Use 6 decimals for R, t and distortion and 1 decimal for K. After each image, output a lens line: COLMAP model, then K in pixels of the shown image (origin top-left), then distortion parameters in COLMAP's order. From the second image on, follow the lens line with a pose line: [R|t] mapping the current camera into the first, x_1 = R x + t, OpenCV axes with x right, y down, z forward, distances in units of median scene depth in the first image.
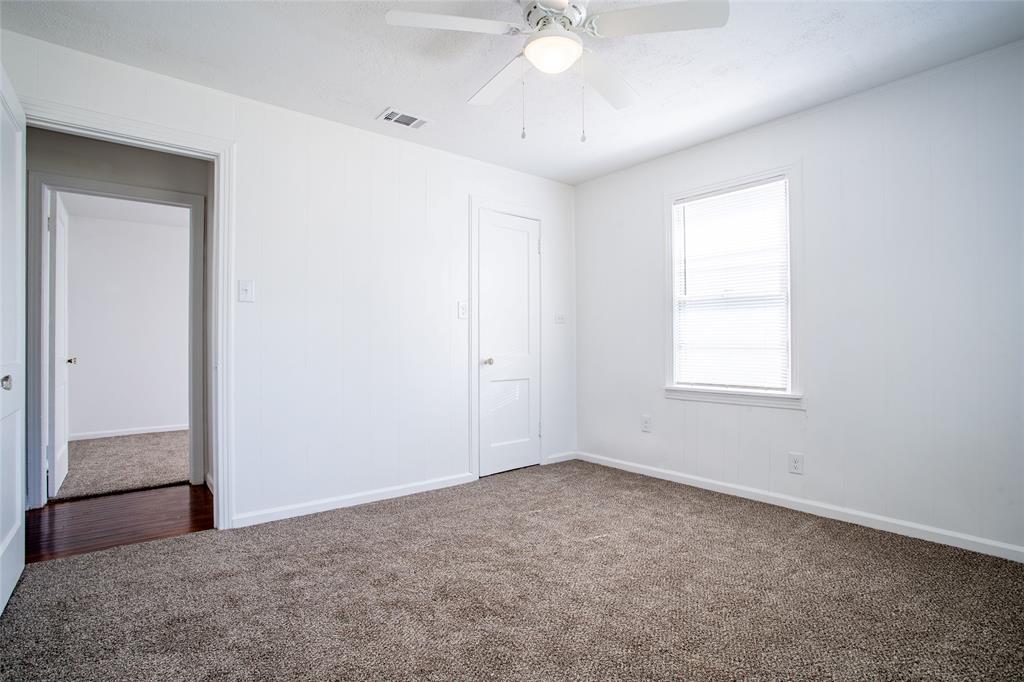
lens RADIAL K [[535.8, 0, 506.3], [0, 535.8, 338.2], [0, 0, 1]] dist [0.002879, 0.000857]
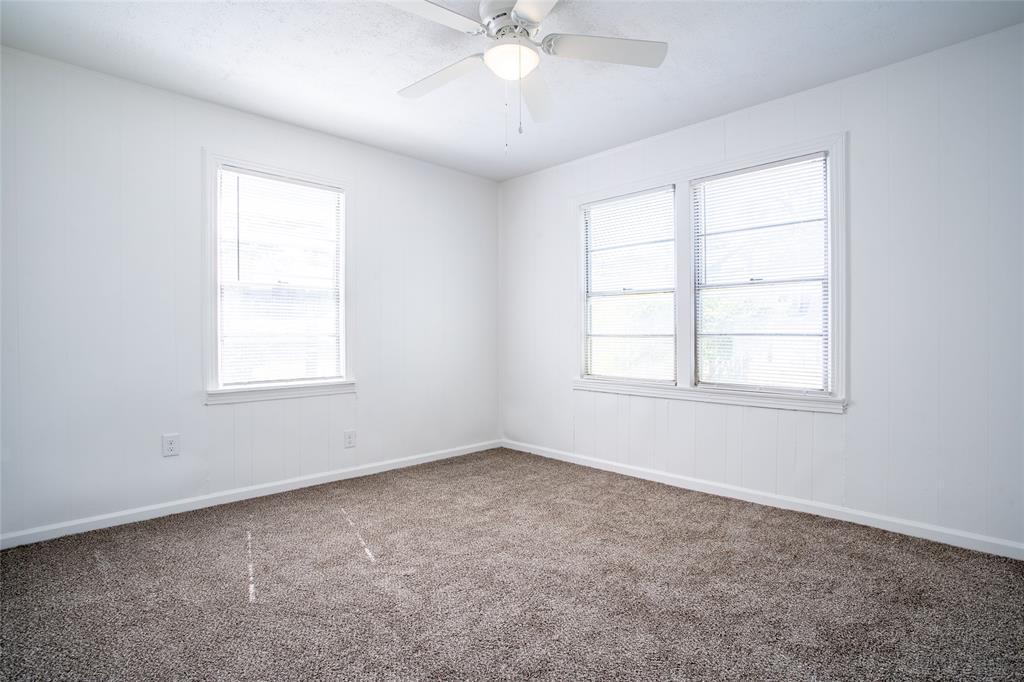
lens RADIAL K [[535.8, 0, 506.3], [0, 535.8, 338.2], [0, 0, 1]] dist [0.002879, 0.000857]
pose [[-0.086591, -0.008836, 0.996205, -0.551666], [-0.013109, 0.999884, 0.007729, -0.000914], [-0.996158, -0.012389, -0.086697, 0.637529]]
